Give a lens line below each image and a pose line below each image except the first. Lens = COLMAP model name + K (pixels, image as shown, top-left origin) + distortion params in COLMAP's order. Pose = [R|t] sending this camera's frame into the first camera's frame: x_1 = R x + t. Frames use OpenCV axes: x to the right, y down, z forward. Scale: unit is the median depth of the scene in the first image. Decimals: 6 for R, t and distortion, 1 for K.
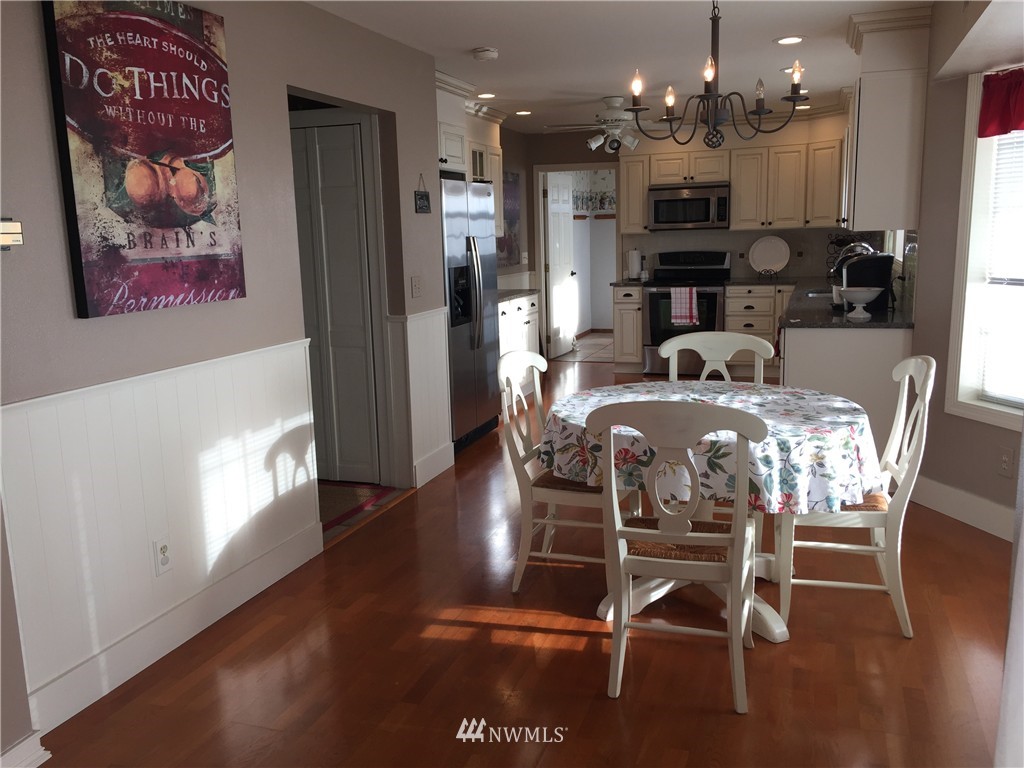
lens RADIAL K [[872.2, 0, 497.8], [0, 872.2, 377.2], [0, 0, 1]] dist [0.054397, -0.031227]
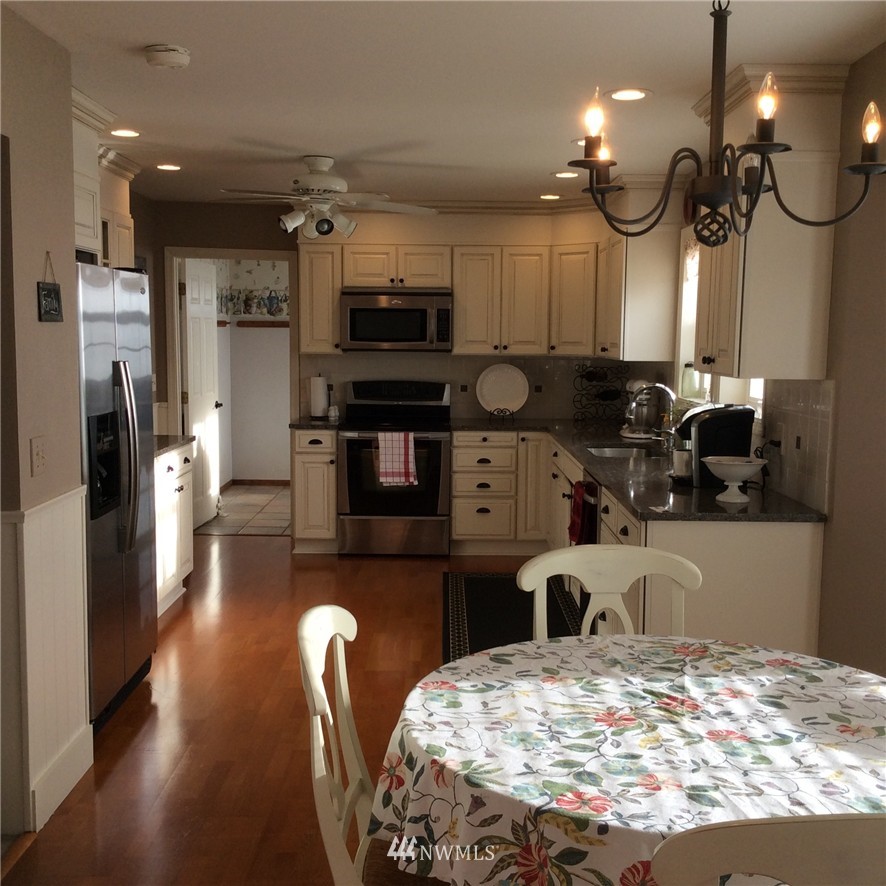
lens RADIAL K [[1085.8, 0, 446.4], [0, 1085.8, 441.0], [0, 0, 1]] dist [0.076482, 0.000000]
pose [[0.936978, 0.002937, 0.349376, -0.057168], [0.020944, 0.997694, -0.064554, -0.038303], [-0.348760, 0.067803, 0.934756, 0.164991]]
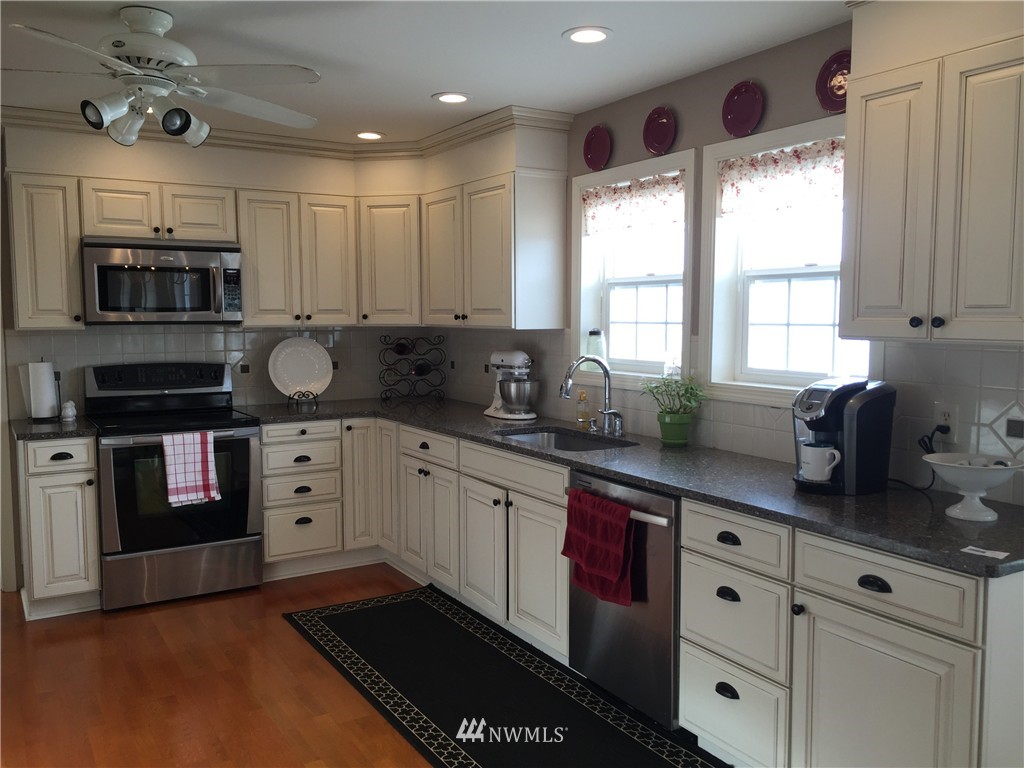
lens RADIAL K [[872.2, 0, 509.7], [0, 872.2, 380.8], [0, 0, 1]] dist [0.054397, -0.031227]
pose [[0.618725, -0.034712, 0.784840, -0.081453], [0.112642, 0.992621, -0.044898, -0.088924], [-0.777490, 0.116185, 0.618069, 0.523944]]
